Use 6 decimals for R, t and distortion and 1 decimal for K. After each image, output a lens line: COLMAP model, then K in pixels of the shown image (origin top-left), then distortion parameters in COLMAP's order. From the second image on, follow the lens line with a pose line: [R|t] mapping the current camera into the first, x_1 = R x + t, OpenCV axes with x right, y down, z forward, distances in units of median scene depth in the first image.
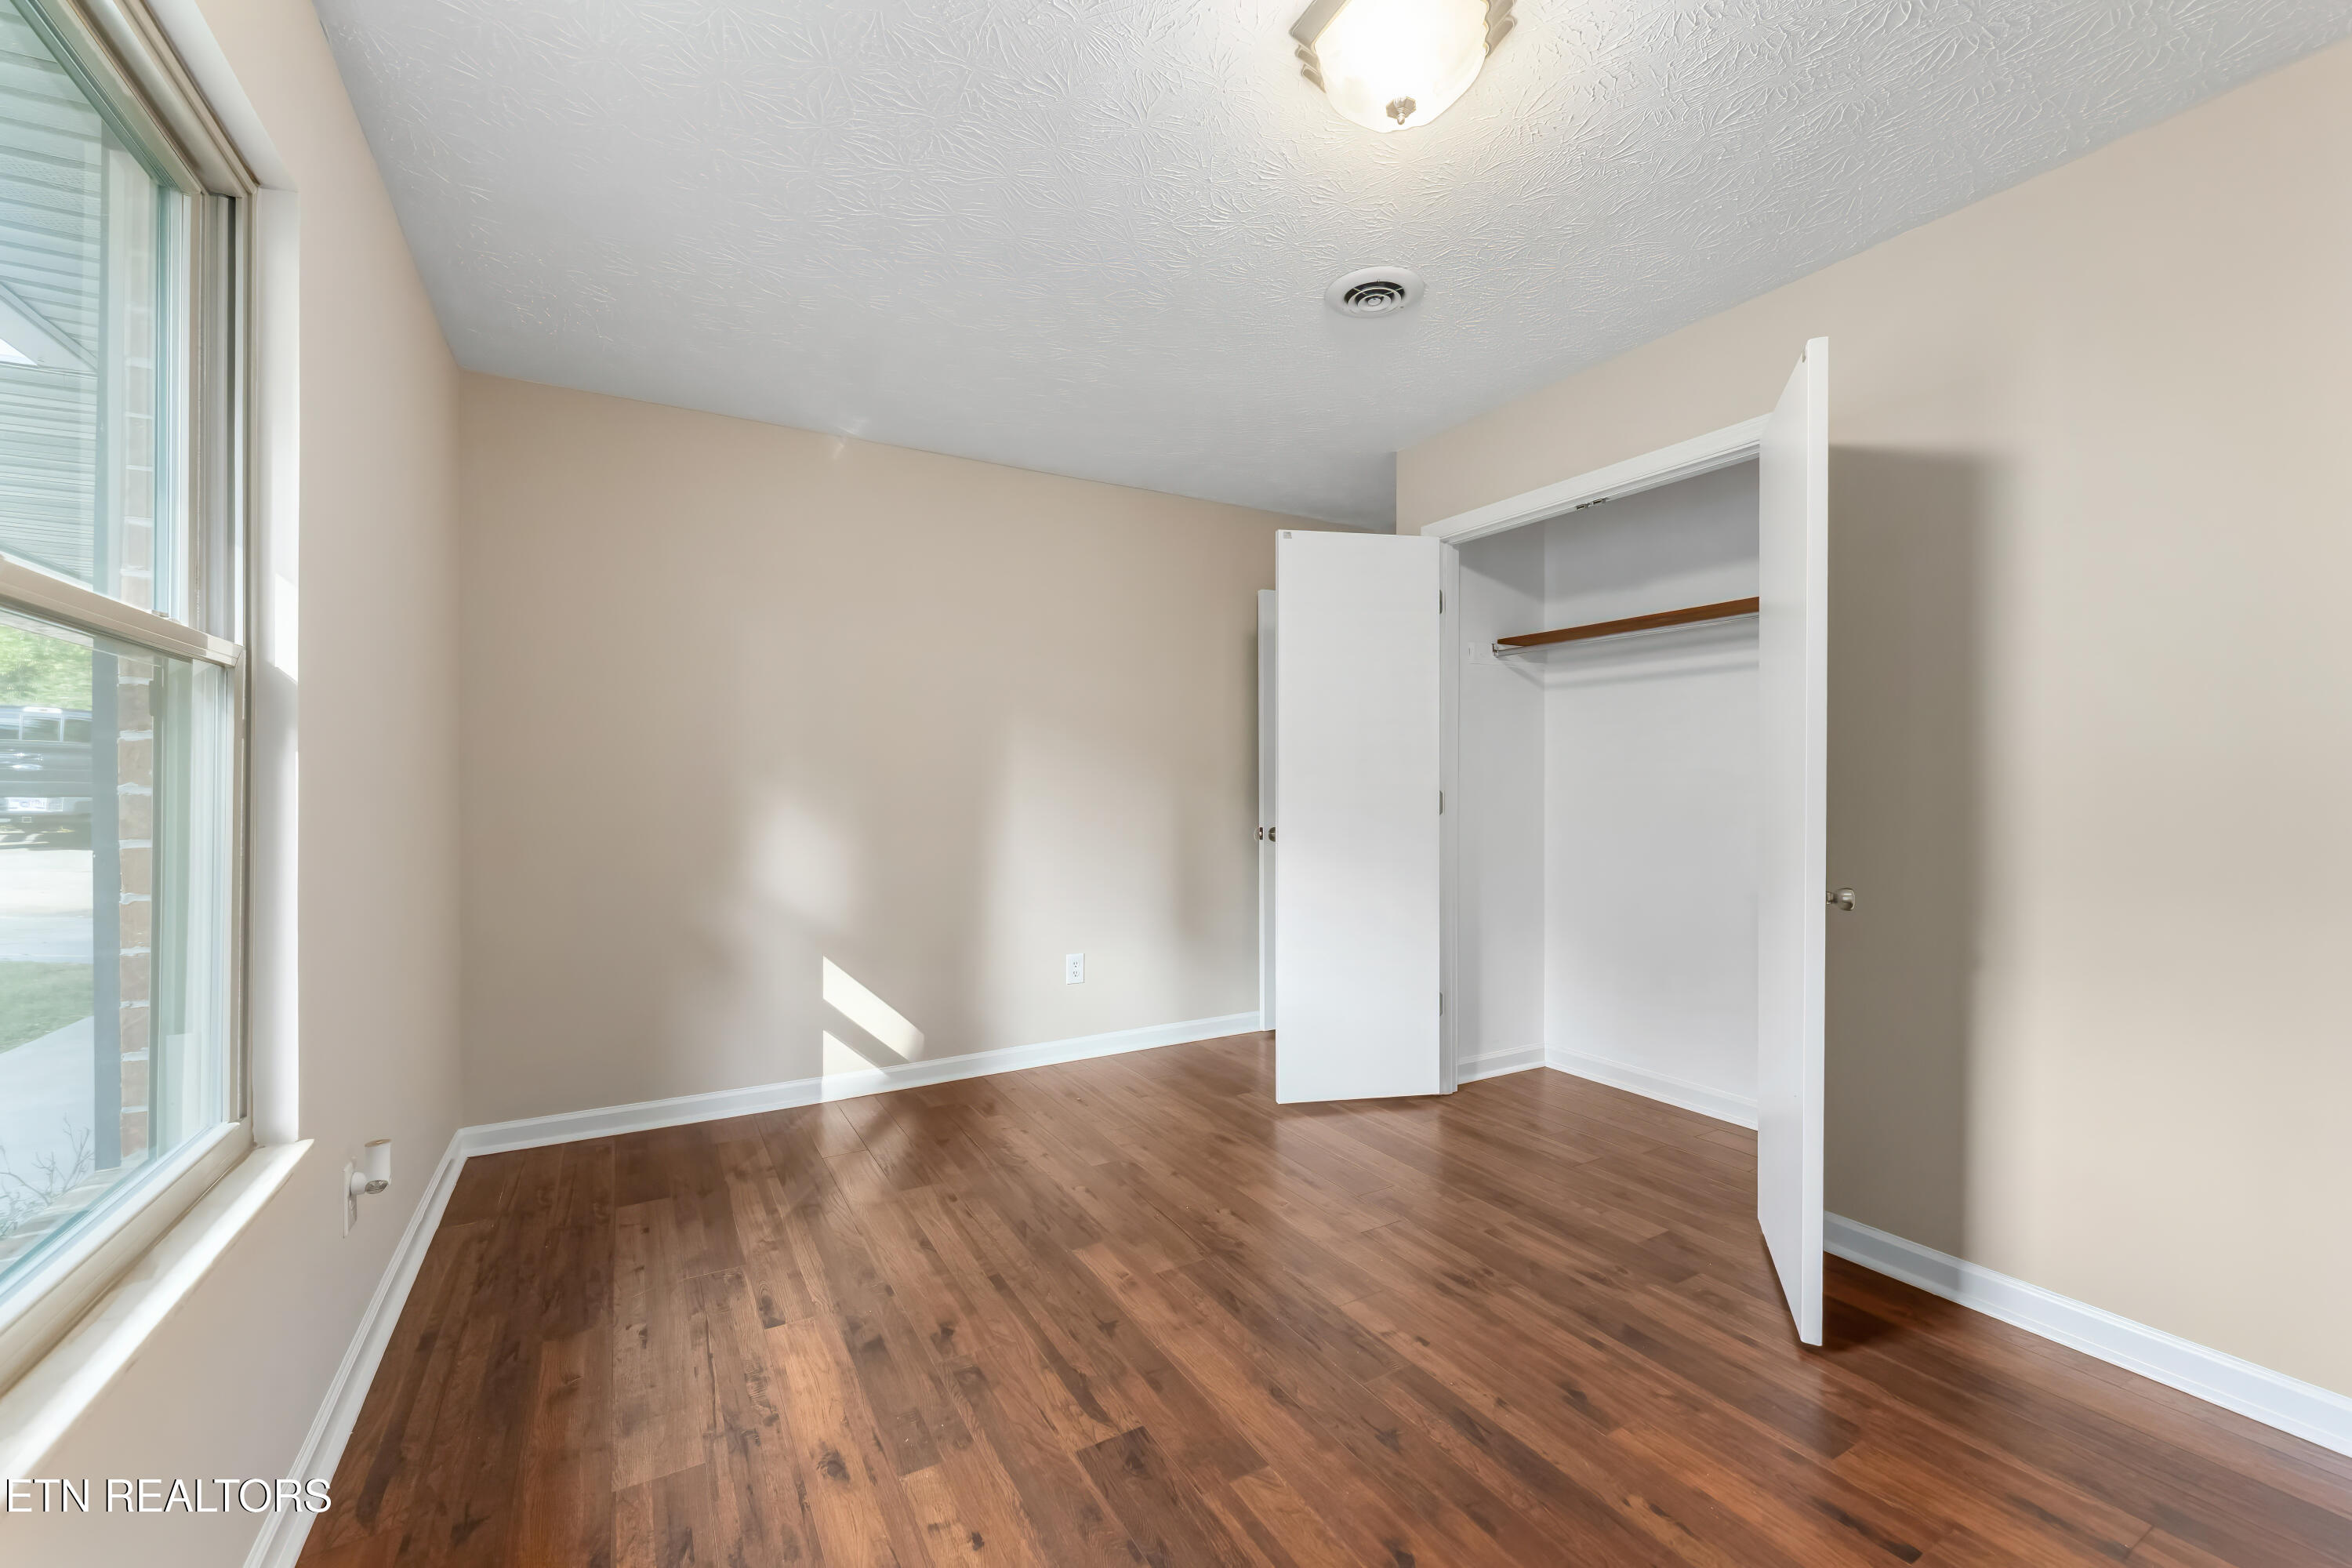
lens RADIAL K [[959.2, 0, 1176.5], [0, 959.2, 783.4], [0, 0, 1]] dist [-0.002492, -0.000523]
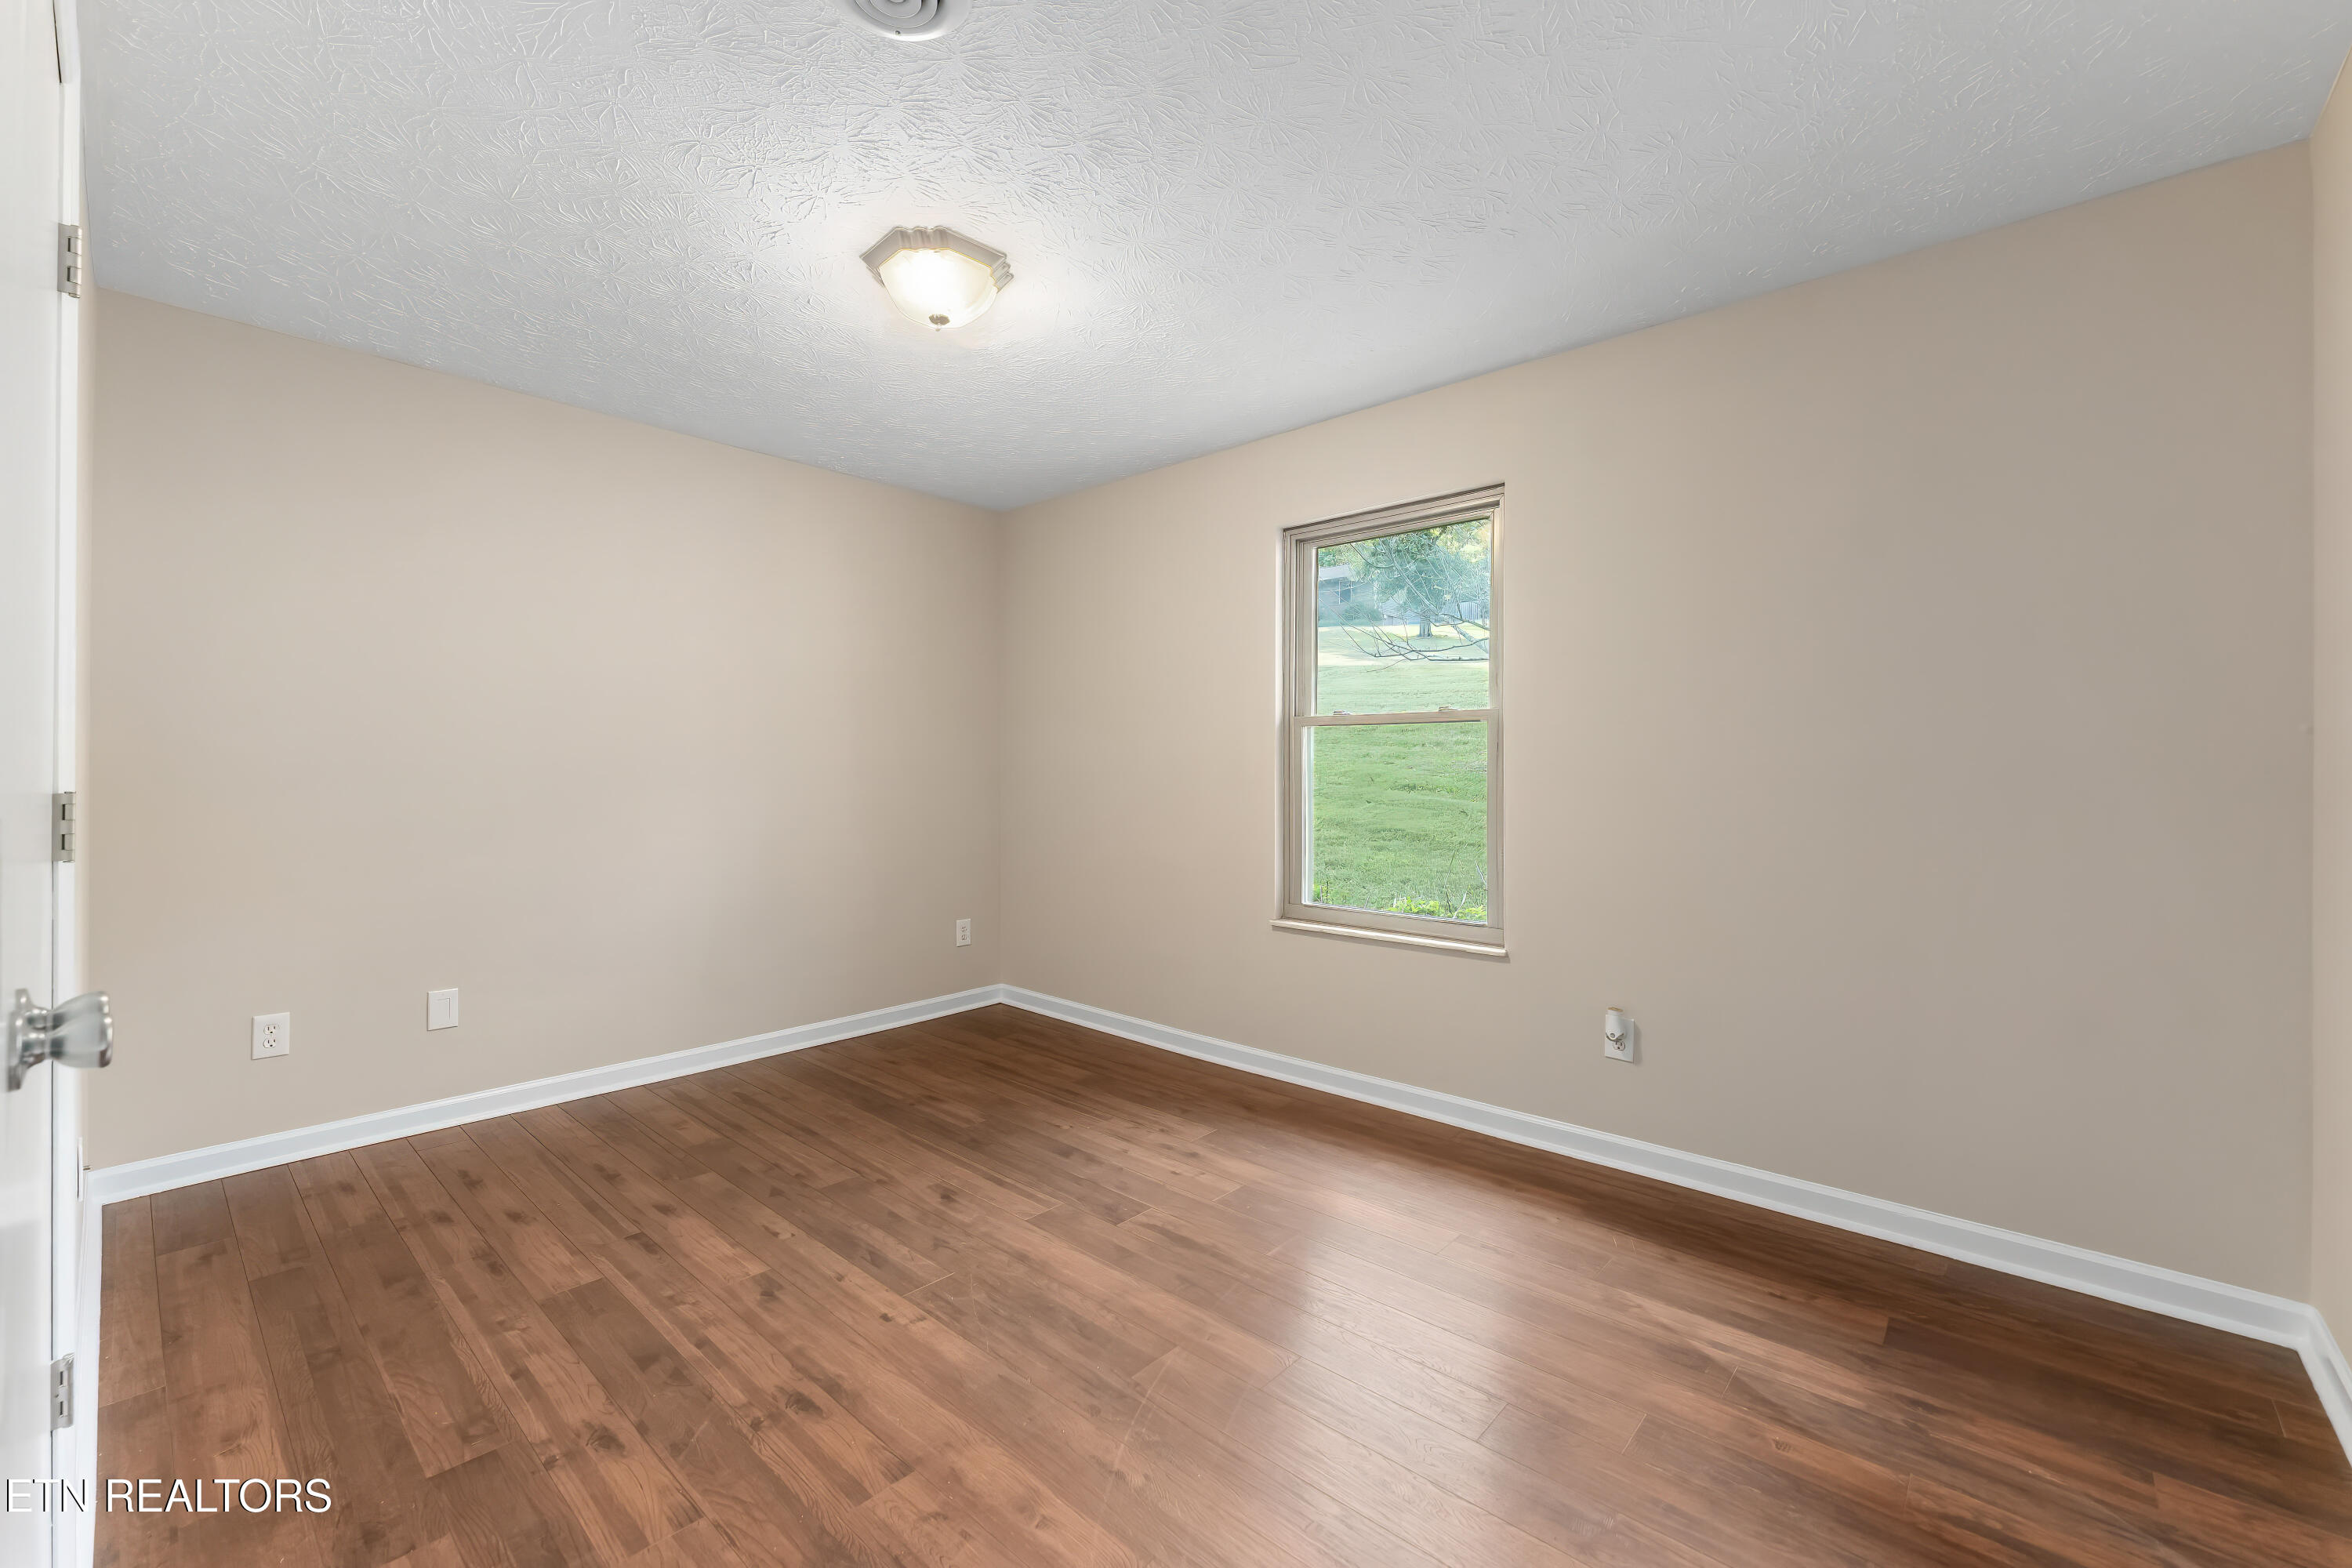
lens RADIAL K [[959.2, 0, 1180.2], [0, 959.2, 773.7], [0, 0, 1]] dist [-0.002492, -0.000523]
pose [[-0.949499, -0.000348, -0.313770, 0.225653], [-0.000611, 1.000000, 0.000739, -0.000405], [0.313770, 0.000894, -0.949499, 1.674553]]
